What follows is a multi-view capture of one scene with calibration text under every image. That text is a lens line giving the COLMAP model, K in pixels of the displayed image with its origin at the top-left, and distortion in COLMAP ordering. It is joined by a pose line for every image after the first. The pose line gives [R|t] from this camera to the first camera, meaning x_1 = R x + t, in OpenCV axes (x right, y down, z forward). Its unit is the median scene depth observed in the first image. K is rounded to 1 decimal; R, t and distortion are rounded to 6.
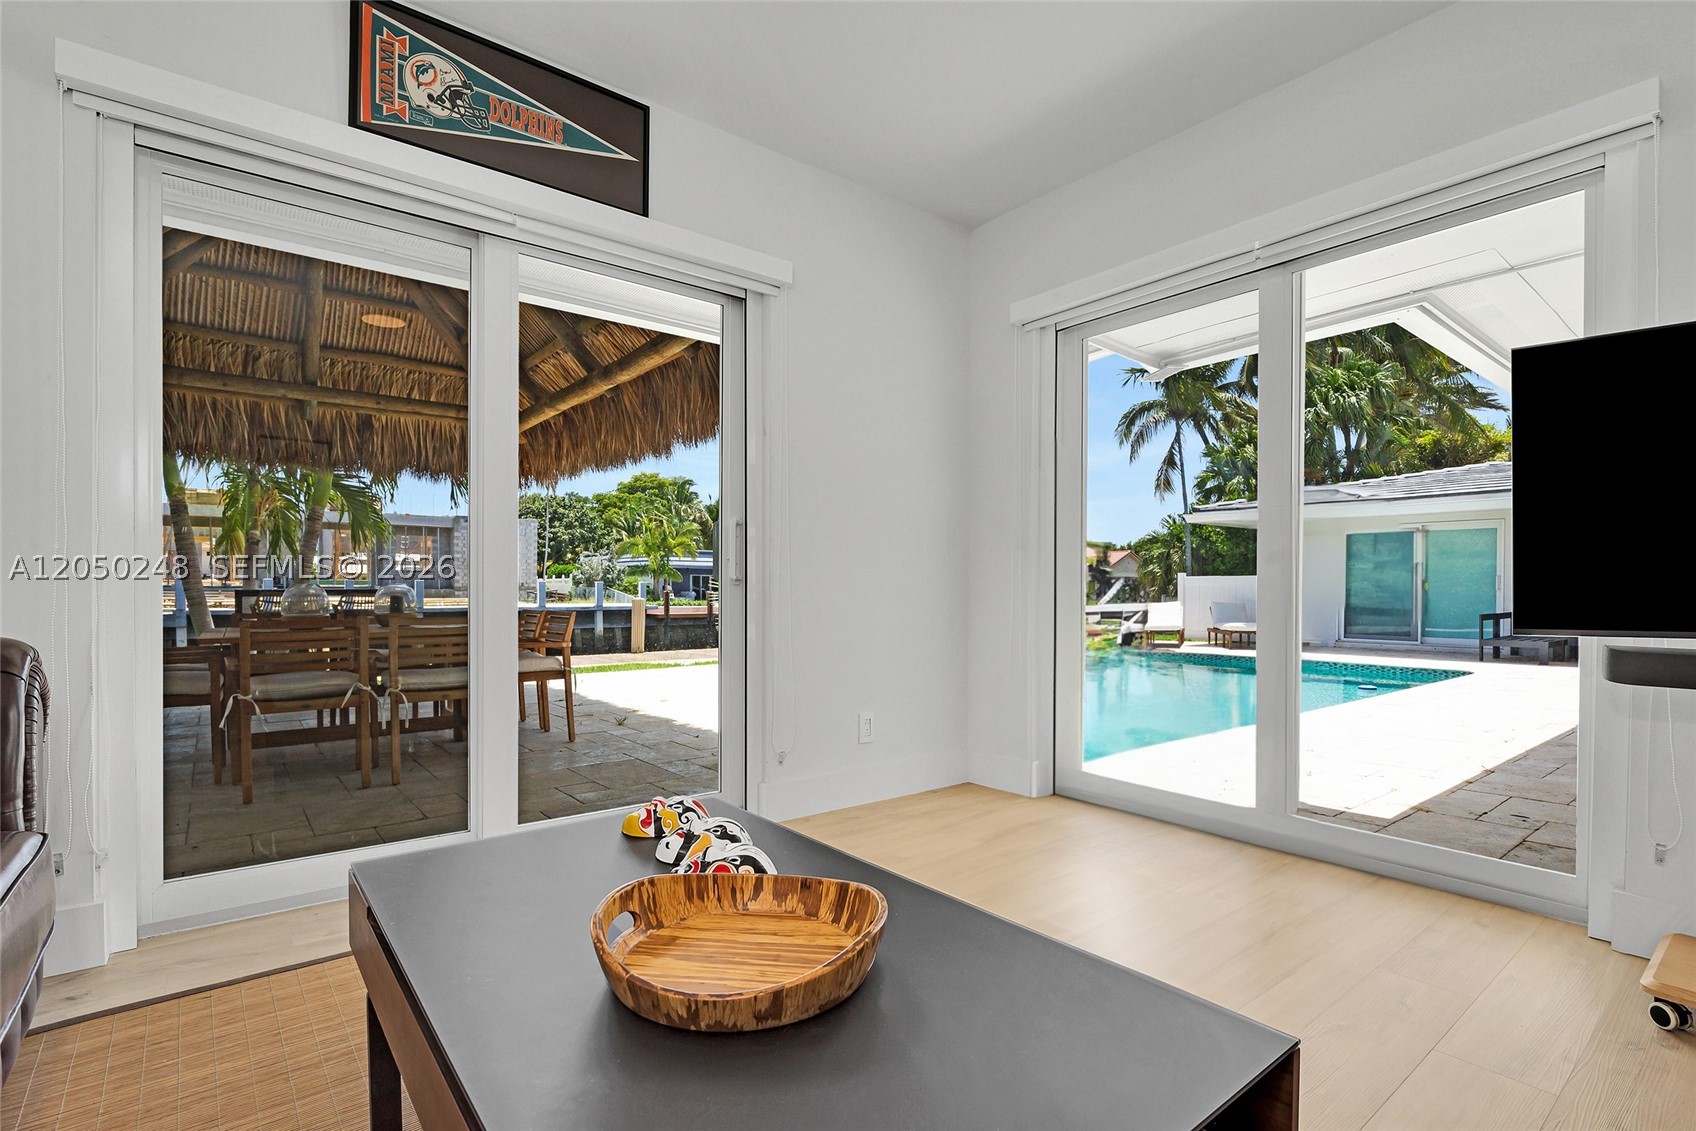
lens RADIAL K [[794.4, 0, 834.7], [0, 794.4, 583.0], [0, 0, 1]] dist [-0.004251, -0.000363]
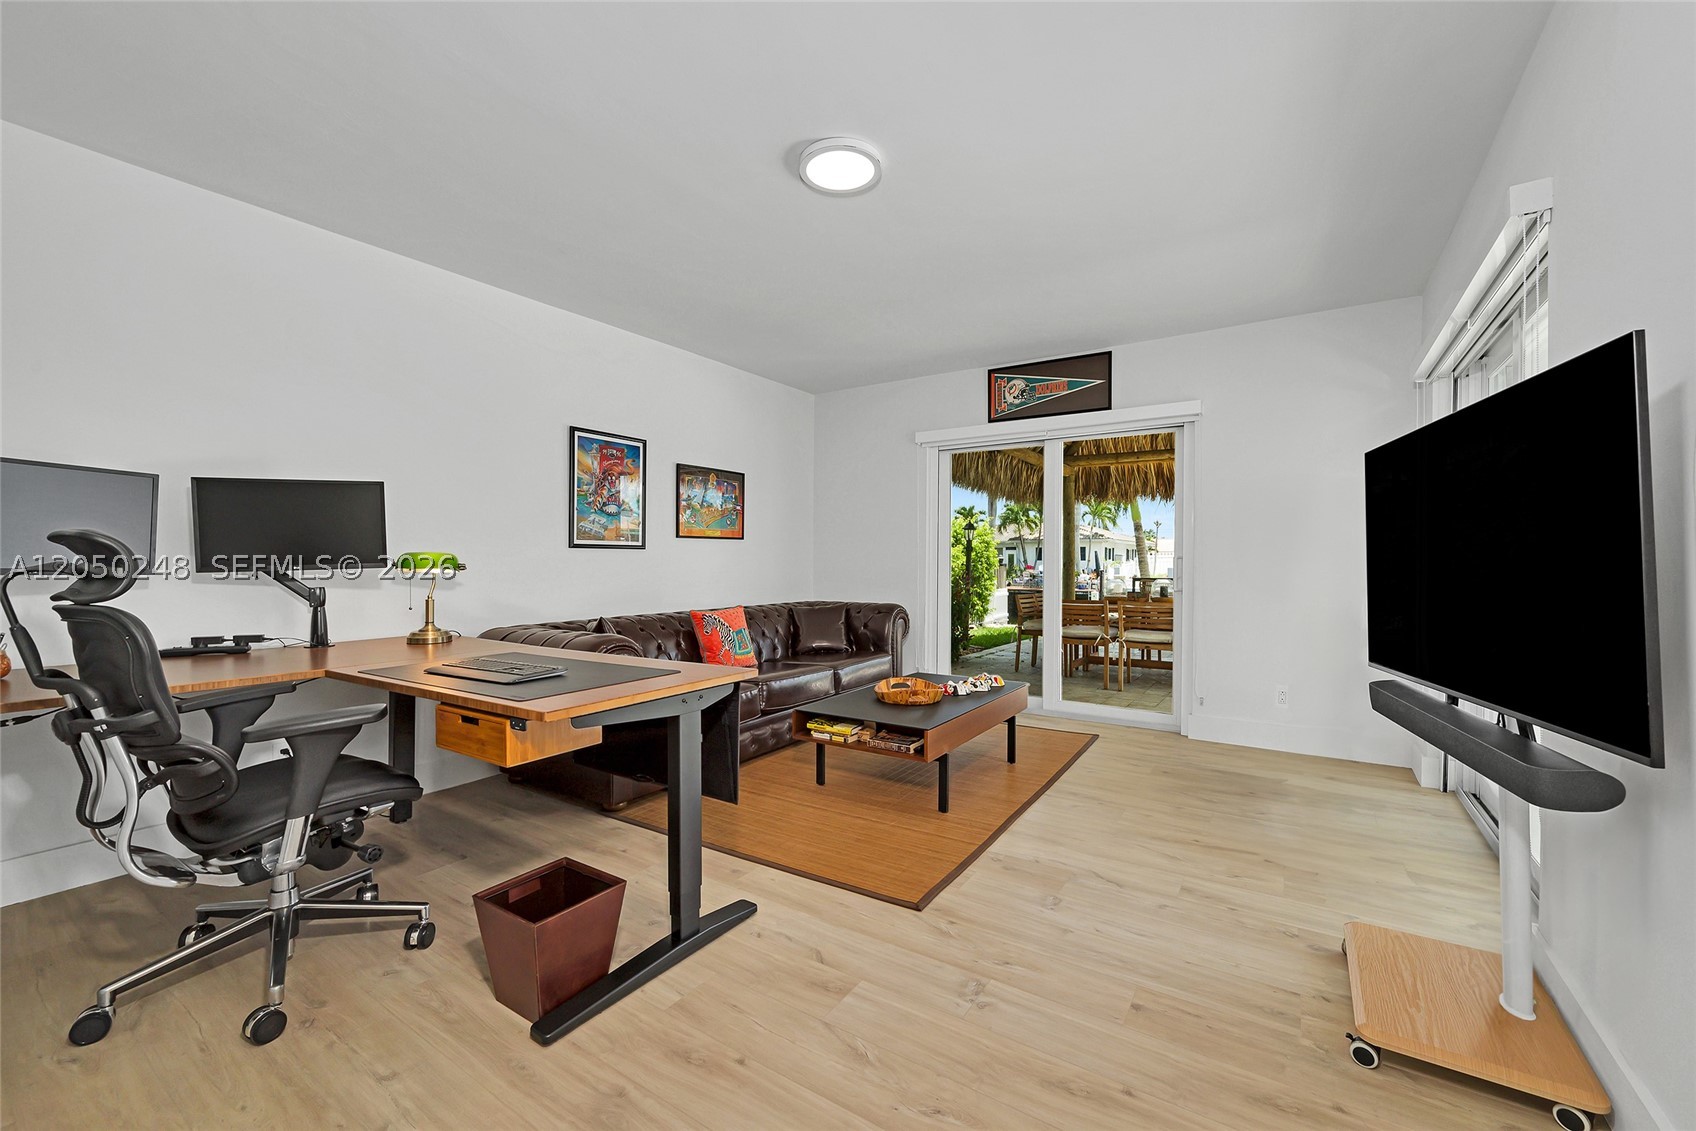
lens RADIAL K [[685.4, 0, 857.7], [0, 685.4, 557.9], [0, 0, 1]] dist [-0.008754, 0.001638]
pose [[0.318327, -0.001163, -0.947980, 1.180765], [-0.001916, 0.999996, -0.001870, -0.081028], [0.947979, 0.002412, 0.318323, -0.140738]]
